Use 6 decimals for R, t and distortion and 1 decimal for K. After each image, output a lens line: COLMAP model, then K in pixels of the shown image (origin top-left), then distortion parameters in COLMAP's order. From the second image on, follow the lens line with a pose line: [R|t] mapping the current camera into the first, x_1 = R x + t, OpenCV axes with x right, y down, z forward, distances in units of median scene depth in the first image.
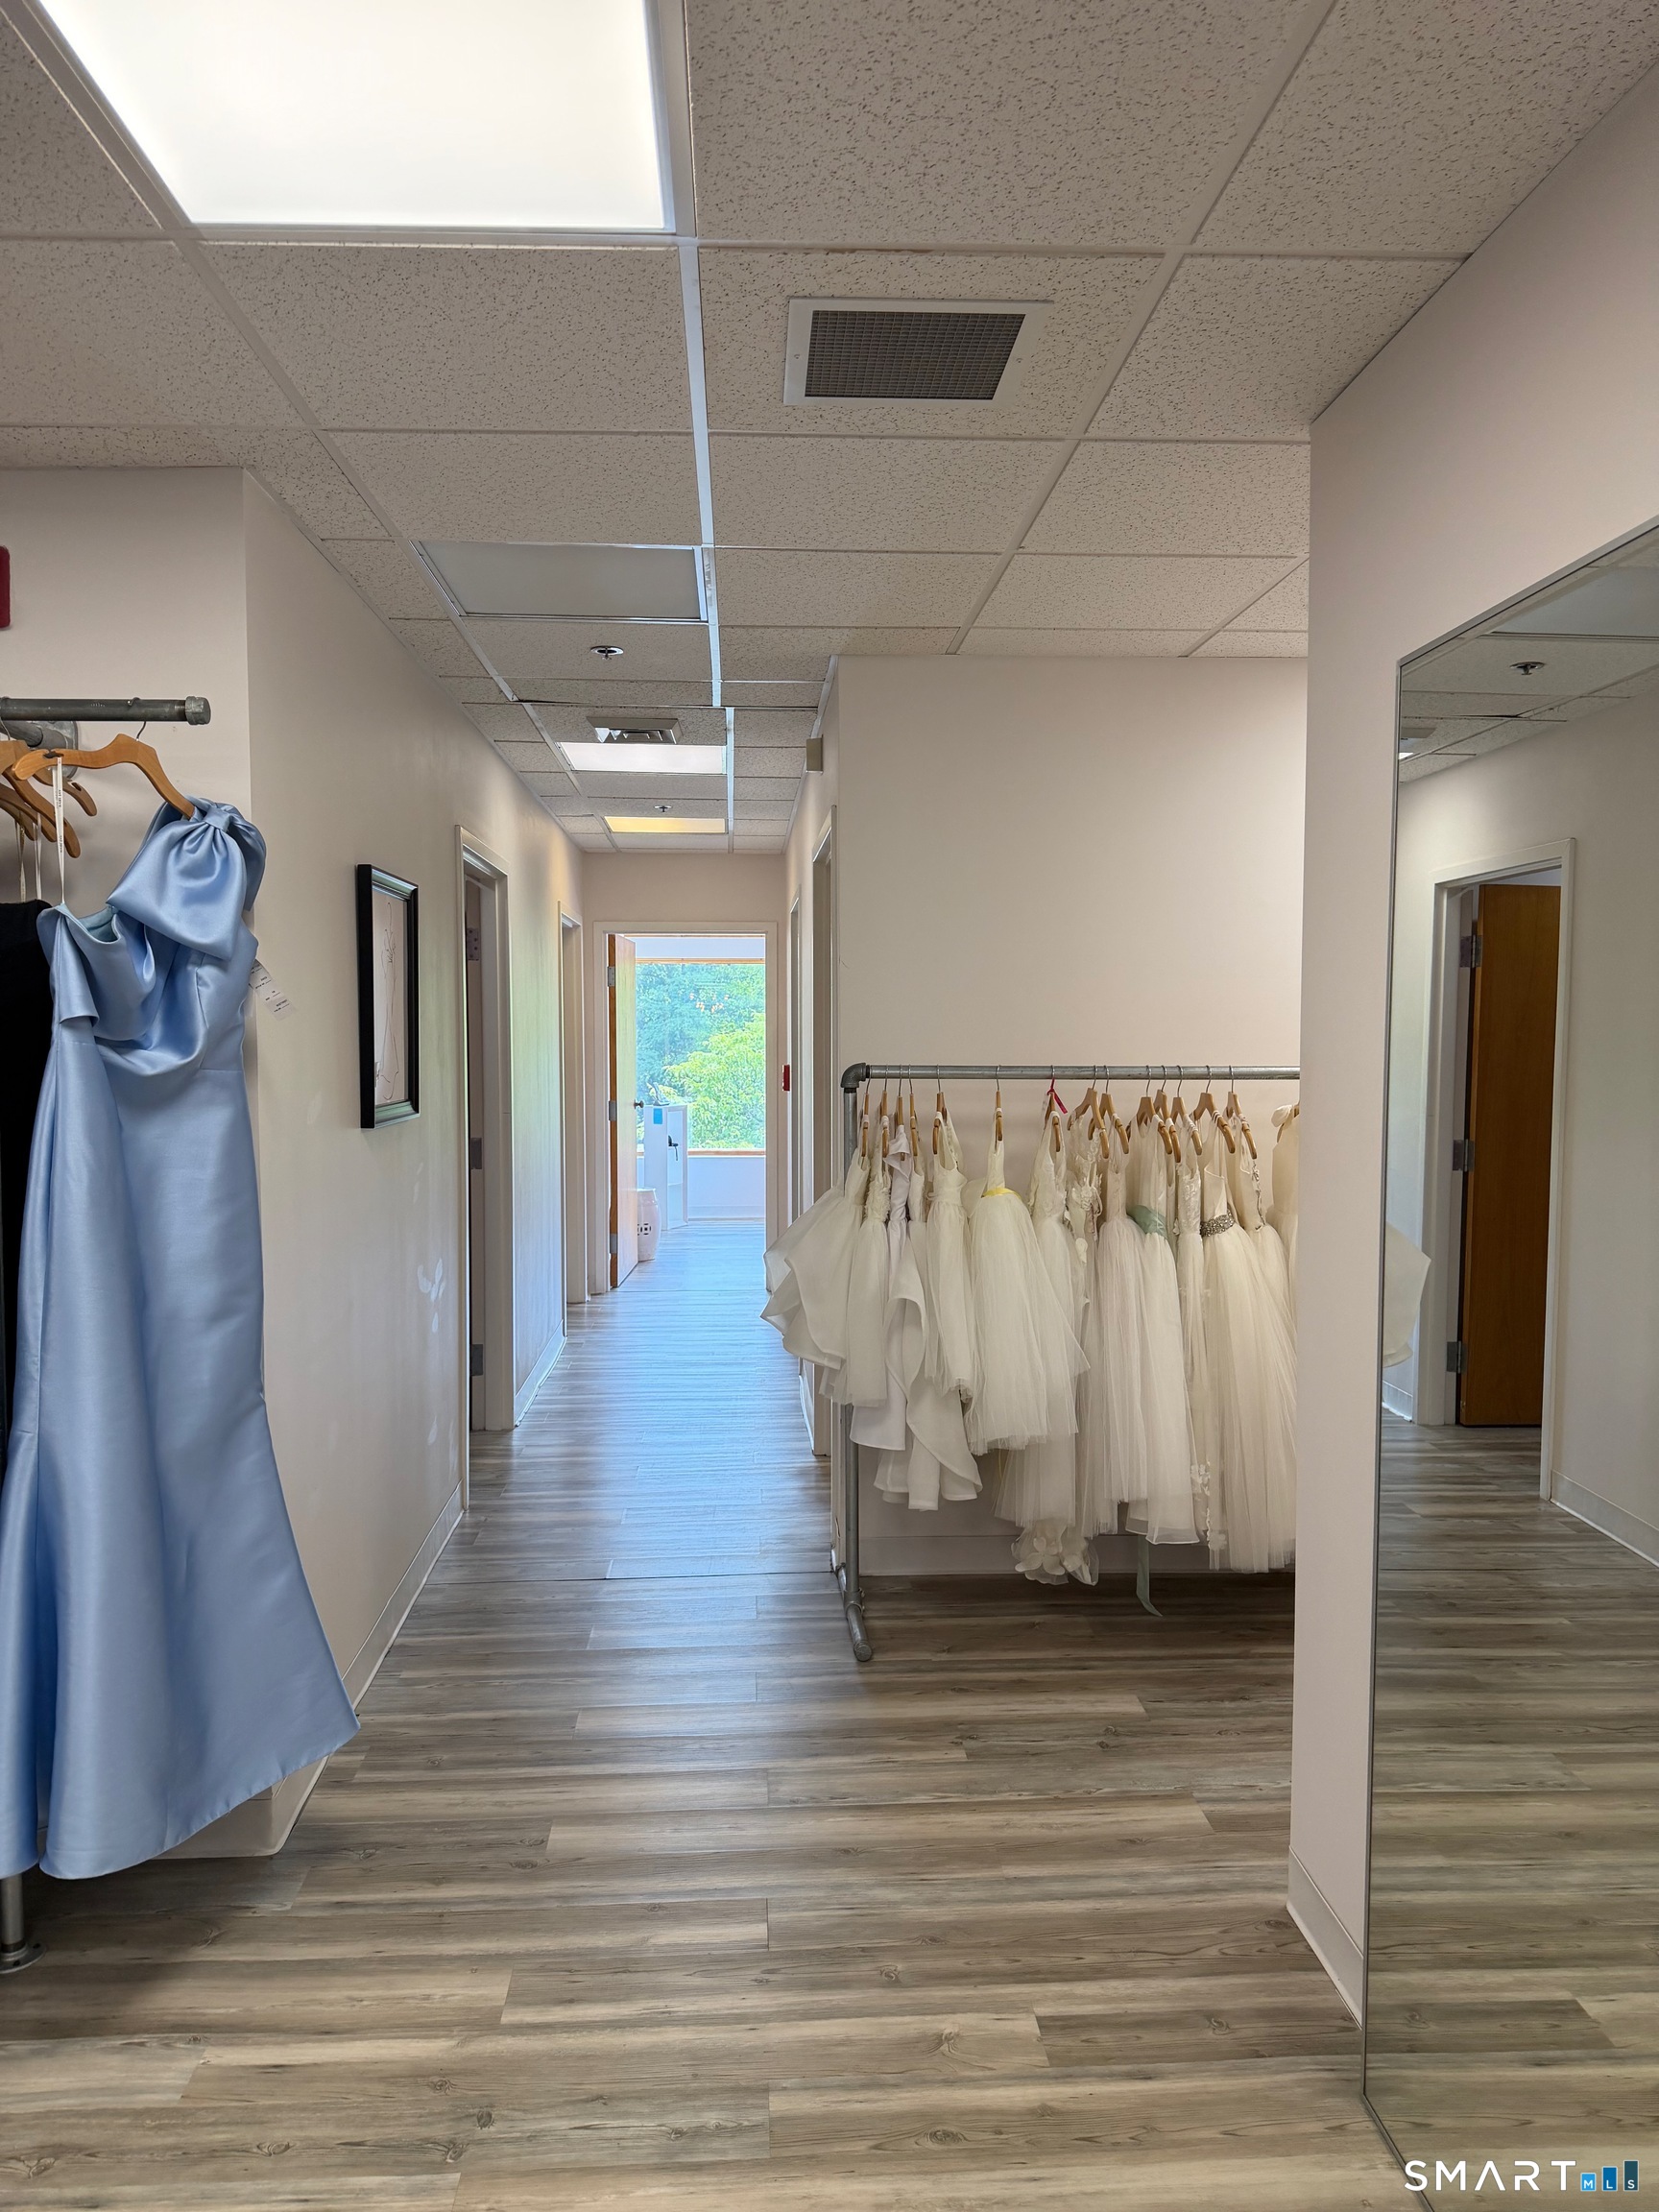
lens RADIAL K [[1521.0, 0, 833.1], [0, 1521.0, 1111.5], [0, 0, 1]] dist [0.000464, 0.001022]
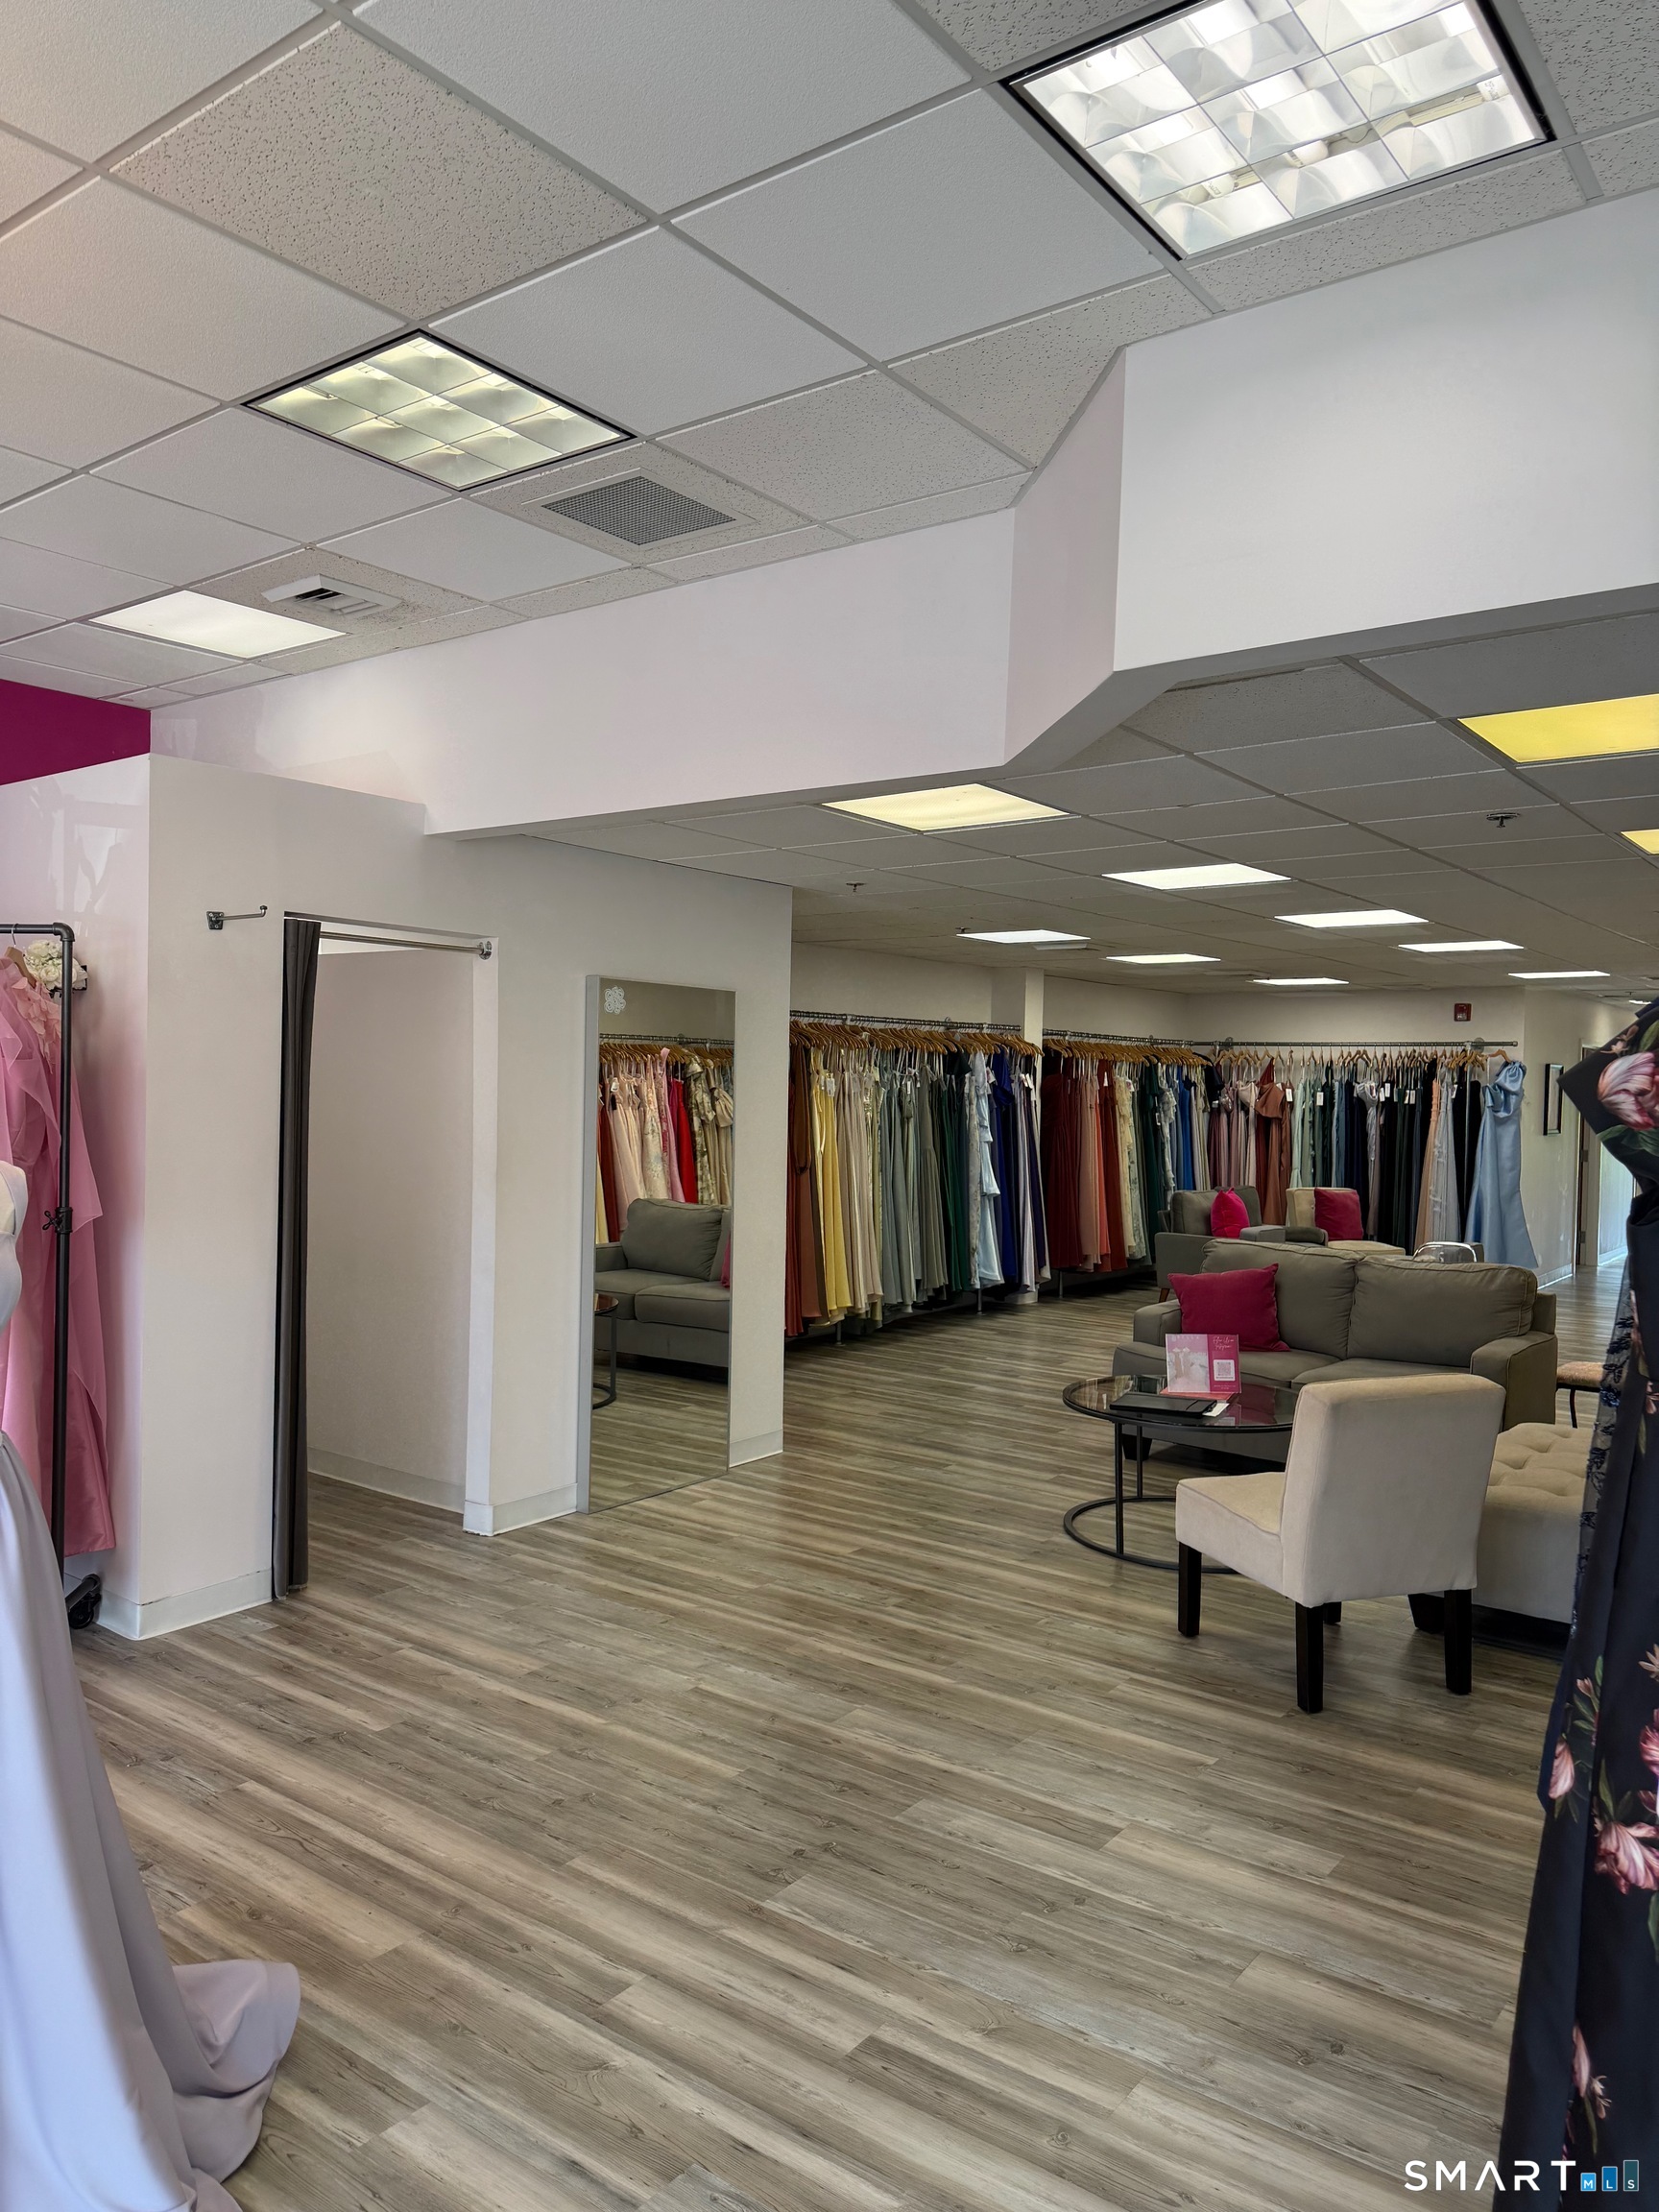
lens RADIAL K [[1578.7, 0, 827.4], [0, 1578.7, 1113.0], [0, 0, 1]] dist [0.153458, -0.210692]
pose [[0.775171, 0.019267, -0.631457, 1.043825], [-0.050497, 0.998226, -0.031532, 0.213723], [0.629730, 0.056329, 0.774769, -3.998847]]
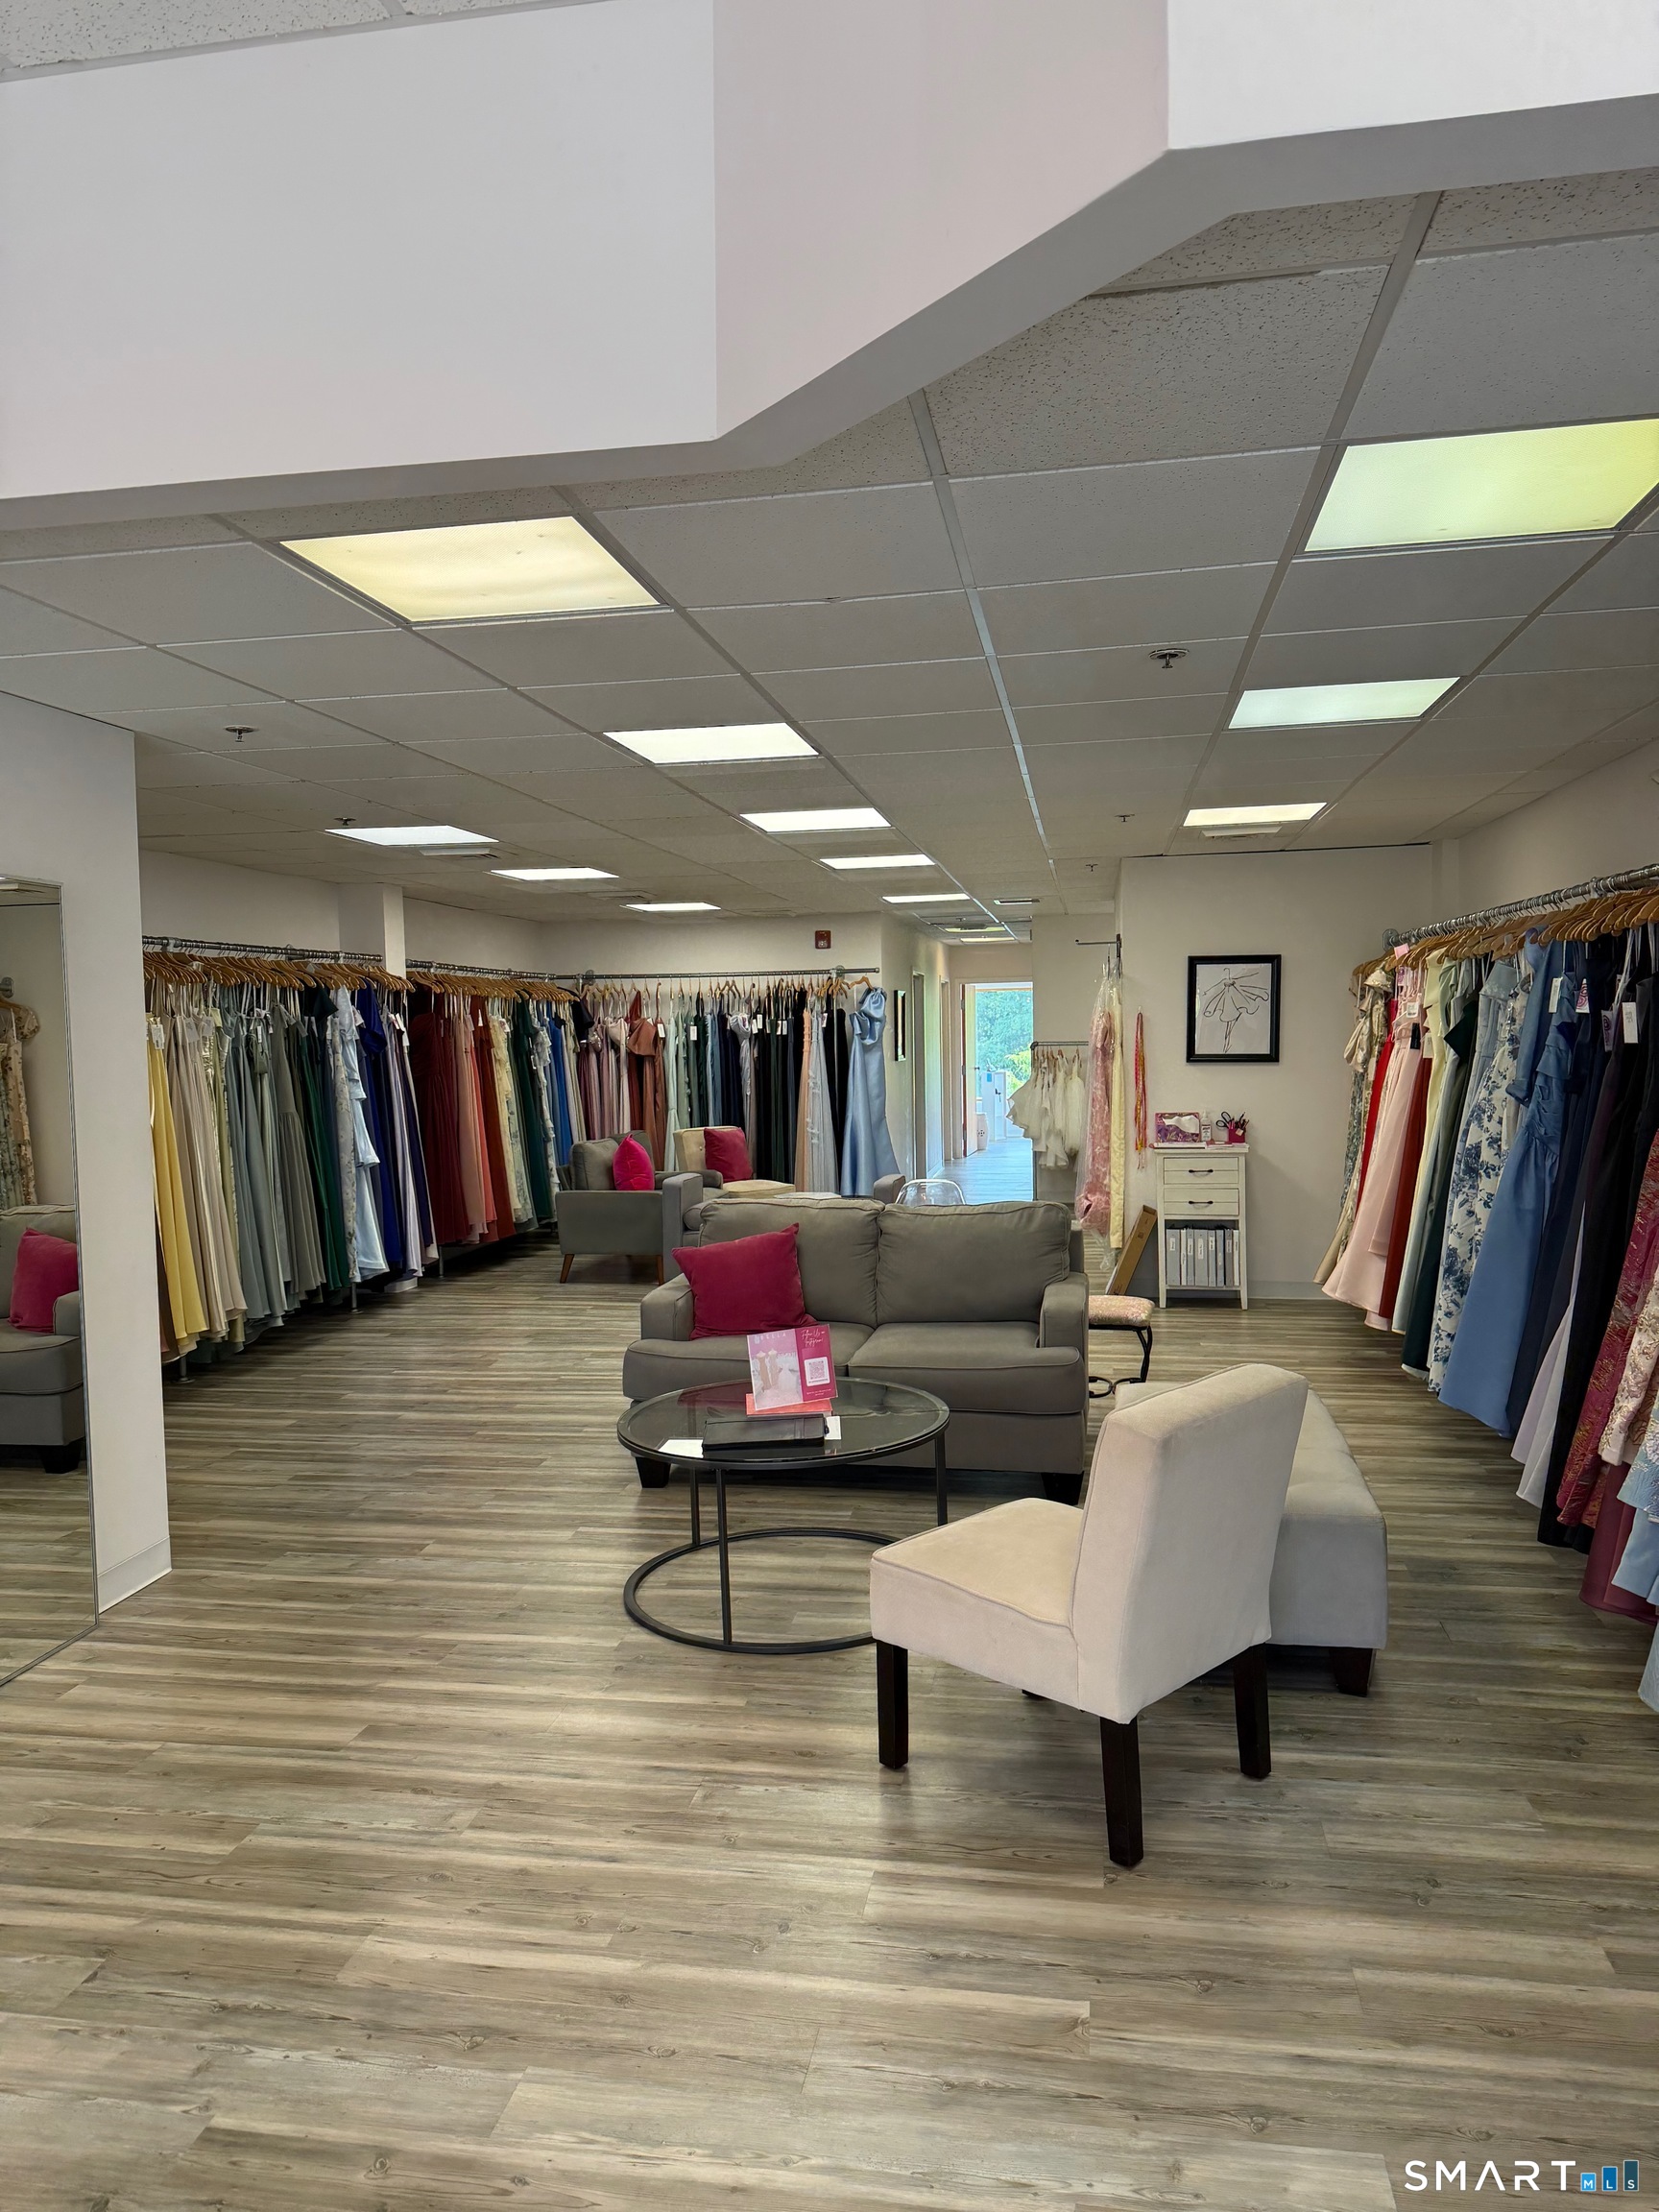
lens RADIAL K [[1578.7, 0, 827.4], [0, 1578.7, 1113.0], [0, 0, 1]] dist [0.153458, -0.210692]
pose [[0.975538, -0.016120, -0.219238, 0.482260], [0.015184, 0.999867, -0.005955, 0.201955], [0.219305, 0.002481, 0.975653, -3.602544]]
